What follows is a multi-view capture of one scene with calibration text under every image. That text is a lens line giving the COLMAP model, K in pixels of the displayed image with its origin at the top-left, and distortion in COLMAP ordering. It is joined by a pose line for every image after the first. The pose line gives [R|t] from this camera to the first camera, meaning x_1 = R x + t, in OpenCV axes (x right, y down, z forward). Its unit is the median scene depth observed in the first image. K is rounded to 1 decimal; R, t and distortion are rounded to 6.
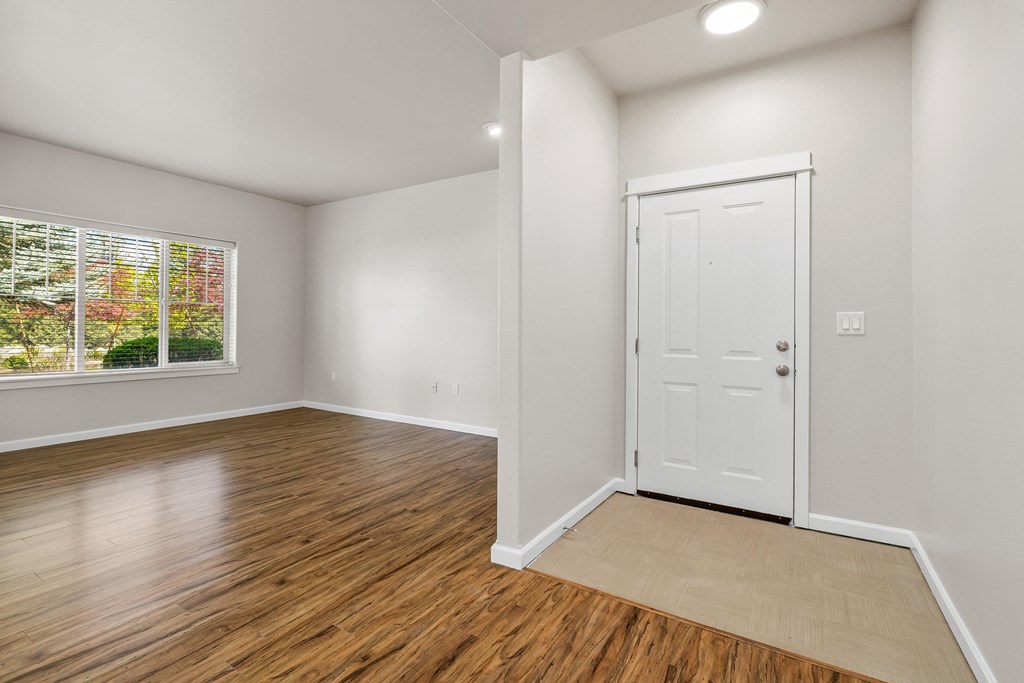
lens RADIAL K [[472.7, 0, 505.7], [0, 472.7, 327.7], [0, 0, 1]] dist [0.003143, 0.001074]
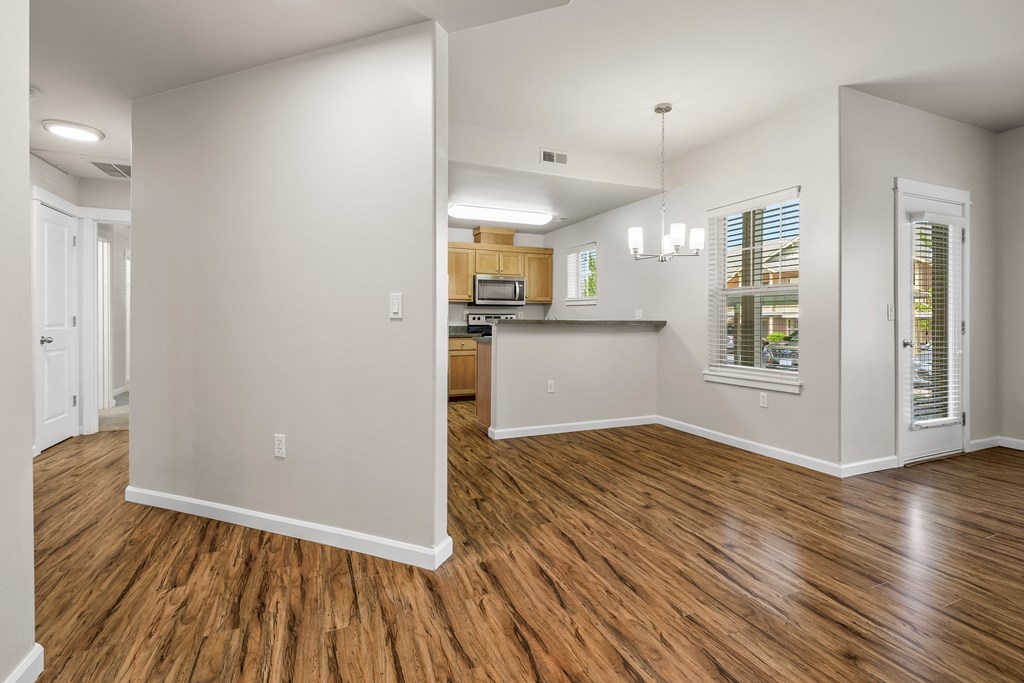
lens RADIAL K [[472.7, 0, 515.9], [0, 472.7, 321.3], [0, 0, 1]] dist [0.002160, 0.000204]
pose [[-0.562348, -0.006349, -0.826876, 0.190800], [-0.006371, 0.999974, -0.003345, 0.003748], [0.826876, 0.003387, -0.562374, 0.411478]]
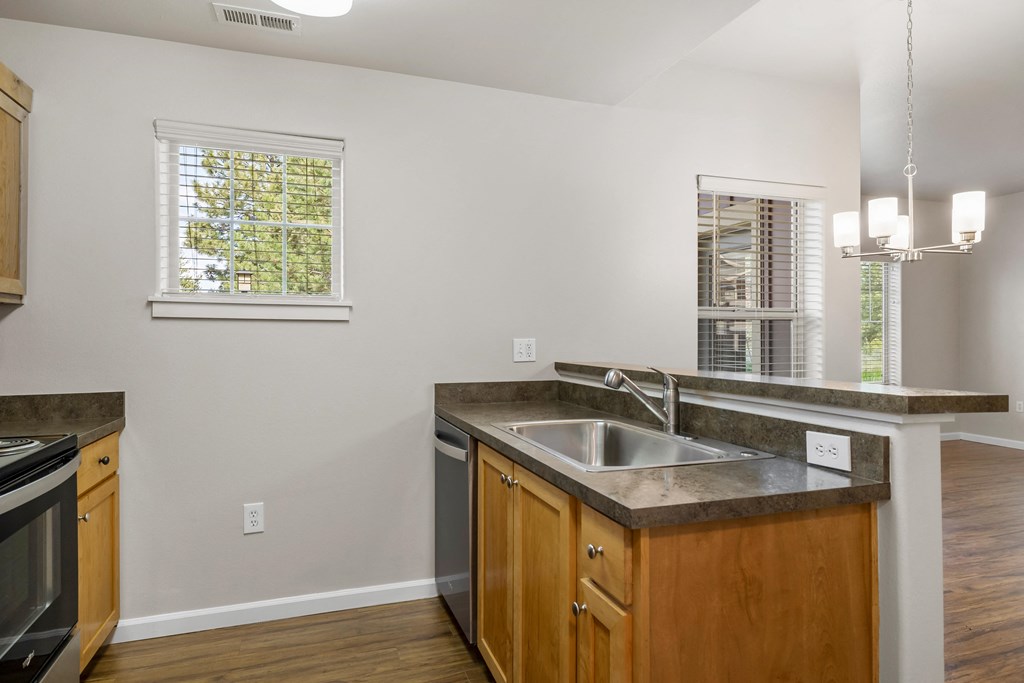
lens RADIAL K [[598.7, 0, 509.3], [0, 598.7, 333.4], [0, 0, 1]] dist [0.005475, 0.001974]
pose [[0.779283, -0.009178, -0.626604, -0.503358], [0.006190, 0.999957, -0.006948, -0.029689], [0.626641, 0.001536, 0.779306, -0.458396]]
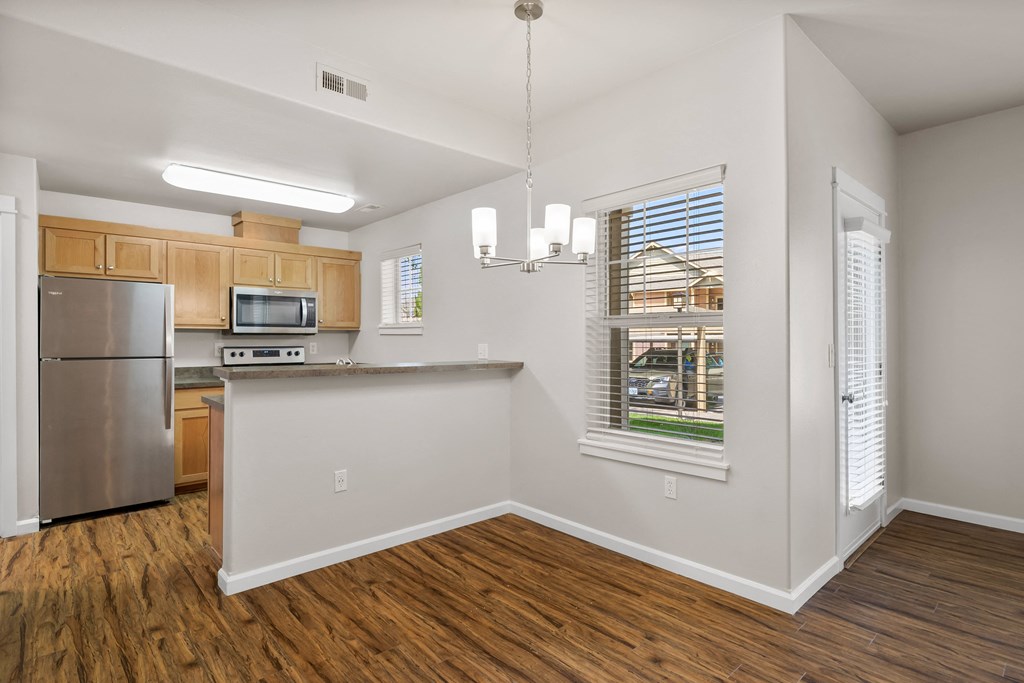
lens RADIAL K [[516.5, 0, 512.0], [0, 516.5, 341.5], [0, 0, 1]] dist [-0.002655, 0.001241]
pose [[-0.267027, -0.005743, -0.963672, -0.097838], [-0.000568, 0.999983, -0.005802, -0.028282], [0.963689, -0.001002, -0.267025, 0.293683]]
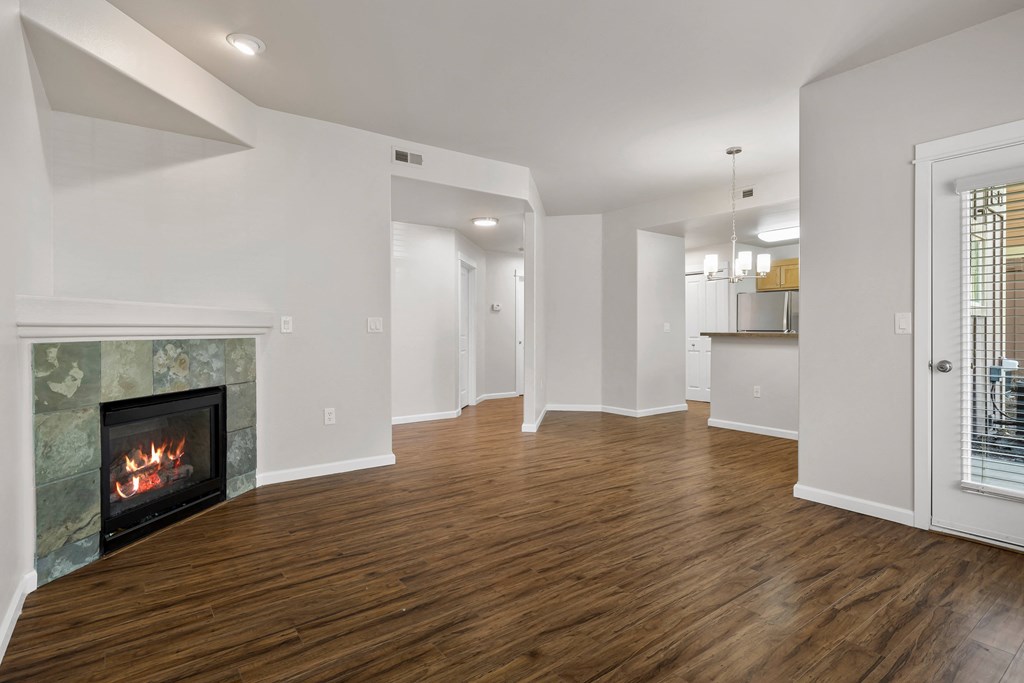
lens RADIAL K [[519.6, 0, 512.0], [0, 519.6, 341.5], [0, 0, 1]] dist [-0.002914, -0.000450]
pose [[-0.934275, -0.015597, 0.356212, -0.519228], [-0.008565, 0.999736, 0.021311, -0.003507], [-0.356451, 0.016859, -0.934162, 1.224119]]
